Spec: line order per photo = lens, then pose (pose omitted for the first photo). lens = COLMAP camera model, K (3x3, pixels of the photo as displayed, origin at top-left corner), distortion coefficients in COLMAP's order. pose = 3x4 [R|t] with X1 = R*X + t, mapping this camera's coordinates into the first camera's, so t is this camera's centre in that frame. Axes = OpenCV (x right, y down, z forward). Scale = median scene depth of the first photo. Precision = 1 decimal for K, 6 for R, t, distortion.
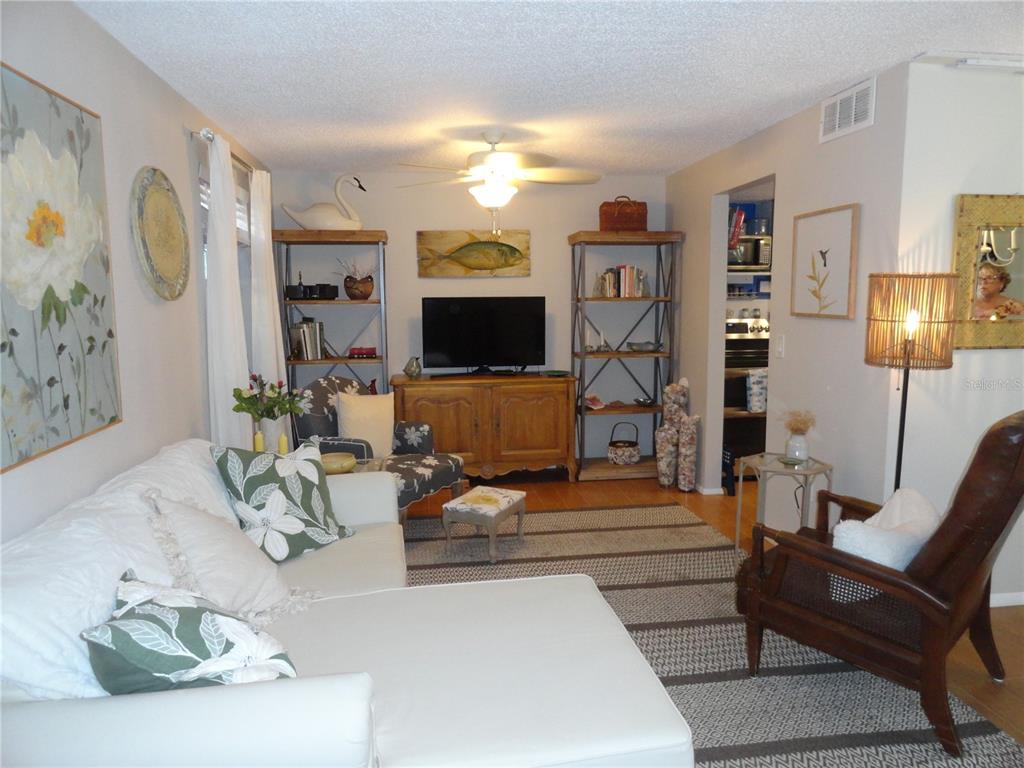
lens RADIAL K [[704.9, 0, 512.0], [0, 704.9, 384.0], [0, 0, 1]] dist [-0.000758, 0.004012]
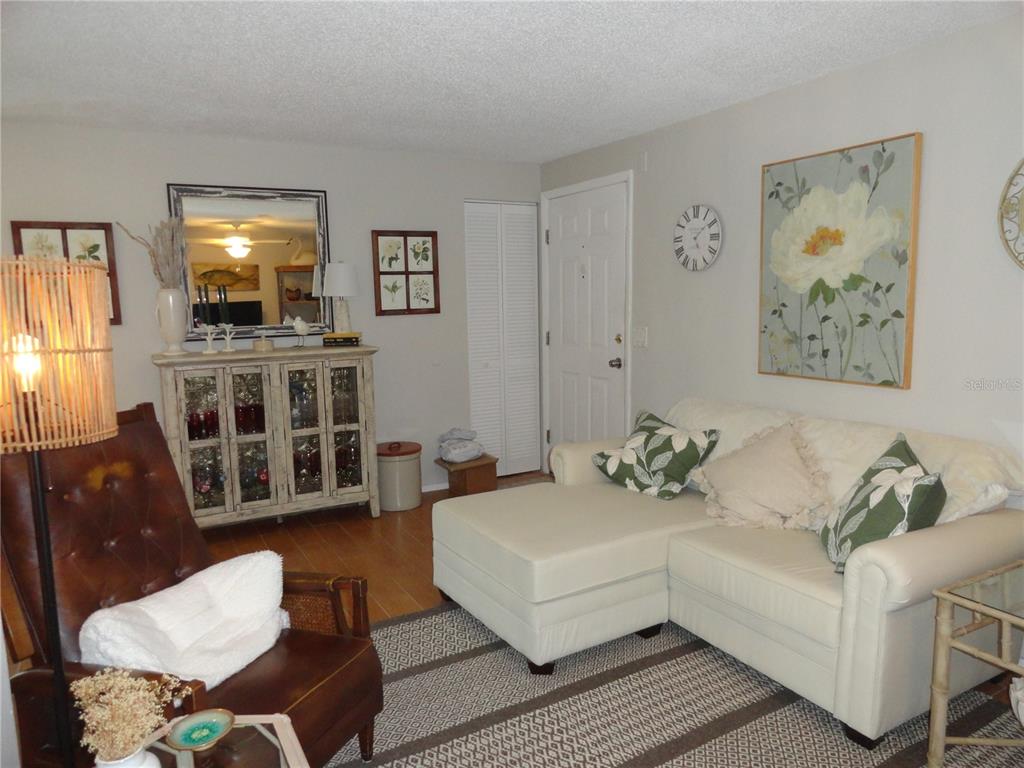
lens RADIAL K [[704.9, 0, 512.0], [0, 704.9, 384.0], [0, 0, 1]] dist [-0.000758, 0.004012]
pose [[-0.932589, 0.070697, -0.353949, 0.581646], [-0.019318, 0.969448, 0.244535, -0.281881], [0.360423, 0.234888, -0.902731, 2.220108]]
